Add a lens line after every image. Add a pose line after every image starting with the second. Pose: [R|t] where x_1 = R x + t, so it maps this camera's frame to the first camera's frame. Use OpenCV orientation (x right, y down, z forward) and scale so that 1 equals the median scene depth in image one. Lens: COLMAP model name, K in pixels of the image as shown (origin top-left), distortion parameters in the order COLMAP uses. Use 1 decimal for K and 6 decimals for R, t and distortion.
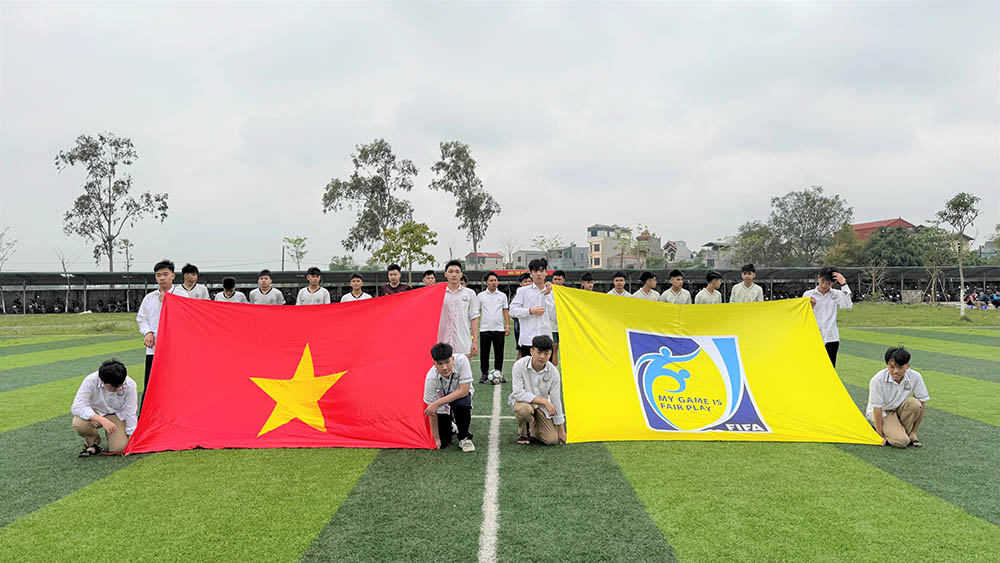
lens RADIAL K [[697.3, 0, 500.0], [0, 697.3, 281.5], [0, 0, 1]] dist [0.167270, -0.276807]
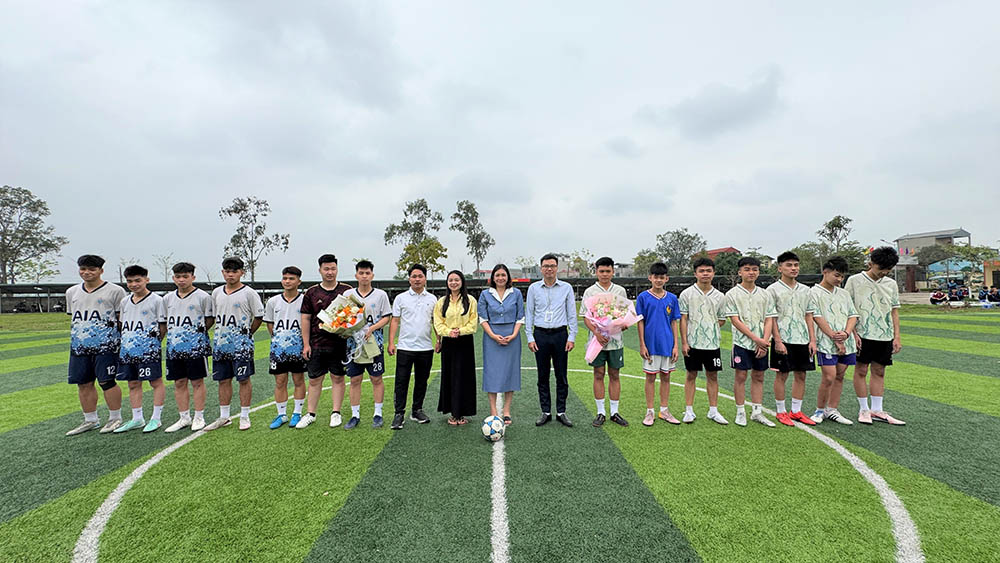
lens RADIAL K [[391.2, 0, 500.0], [0, 391.2, 281.5], [0, 0, 1]] dist [-0.010856, 0.000112]
pose [[0.999843, -0.007306, 0.016117, -0.000951], [0.007543, 0.999864, -0.014698, 0.001670], [-0.016008, 0.014817, 0.999762, 0.101206]]
